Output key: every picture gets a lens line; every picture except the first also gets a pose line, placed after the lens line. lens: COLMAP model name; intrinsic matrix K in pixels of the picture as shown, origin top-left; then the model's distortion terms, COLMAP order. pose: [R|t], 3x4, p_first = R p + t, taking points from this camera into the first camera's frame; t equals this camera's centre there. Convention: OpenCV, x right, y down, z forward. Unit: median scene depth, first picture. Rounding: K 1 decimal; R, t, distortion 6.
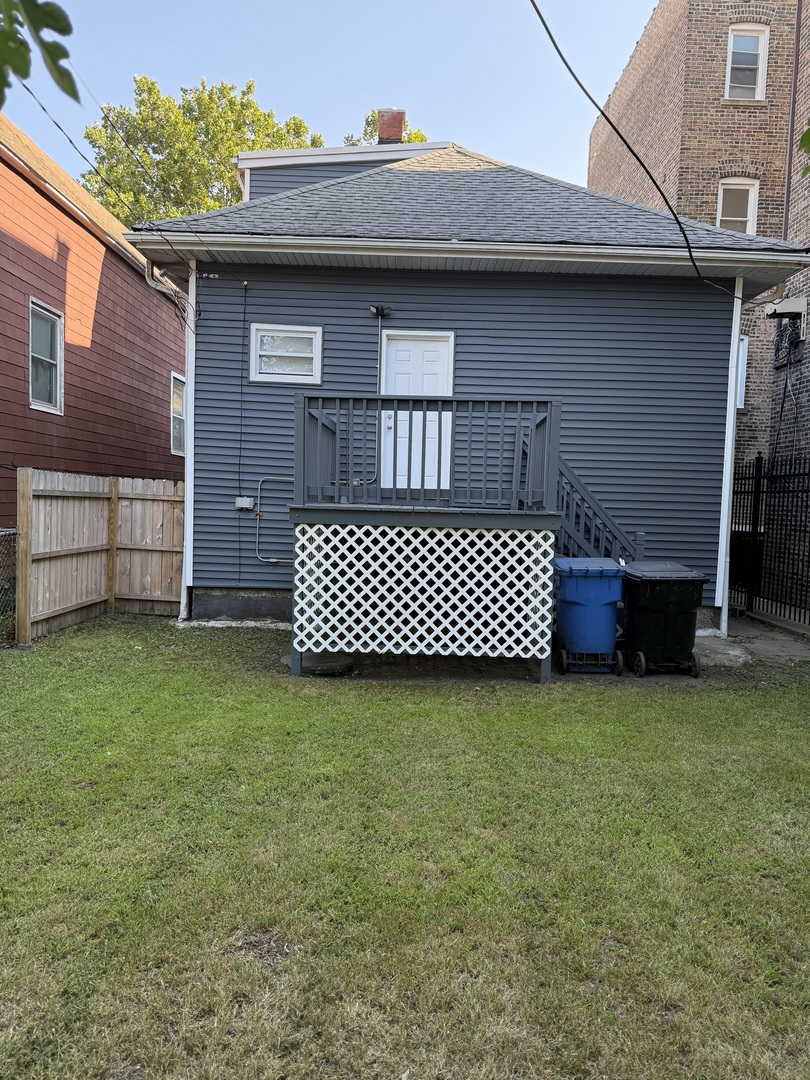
lens RADIAL K [[762.4, 0, 410.2], [0, 762.4, 546.9], [0, 0, 1]] dist [0.054323, -0.042472]
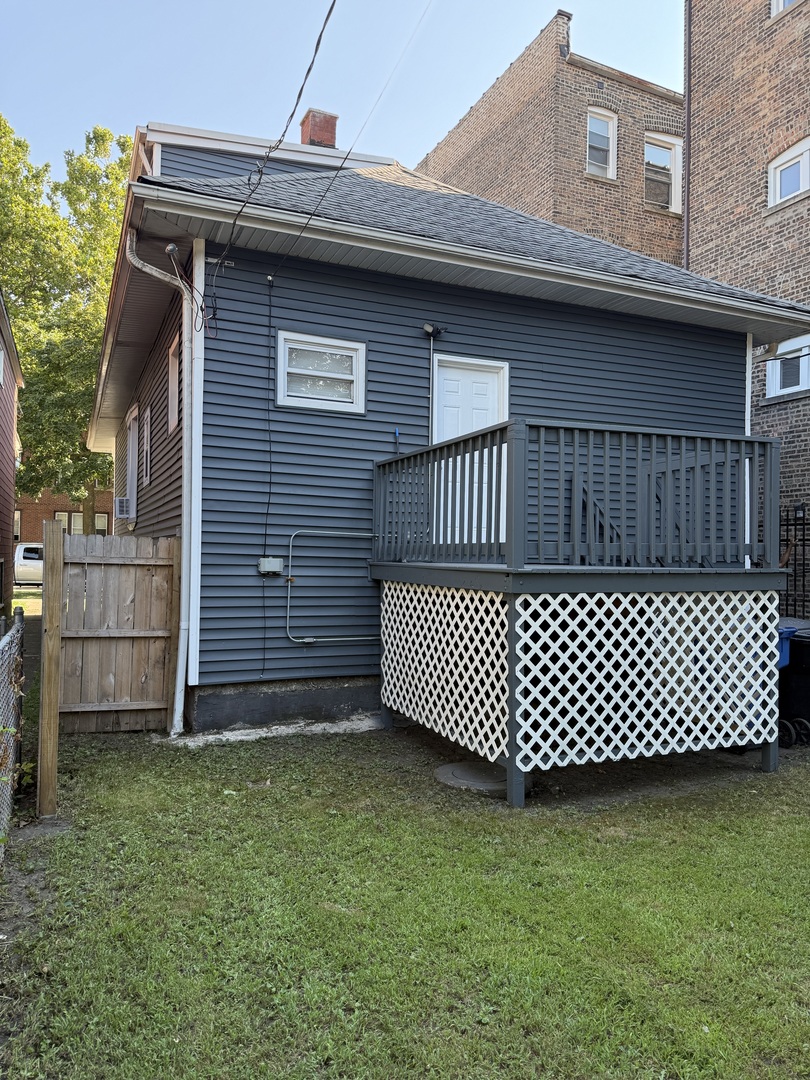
lens RADIAL K [[762.4, 0, 399.4], [0, 762.4, 537.8], [0, 0, 1]] dist [0.054323, -0.042472]
pose [[0.915634, -0.012874, 0.401808, -0.404748], [0.043048, 0.996880, -0.066155, -0.030502], [-0.399702, 0.077871, 0.913331, 0.271009]]
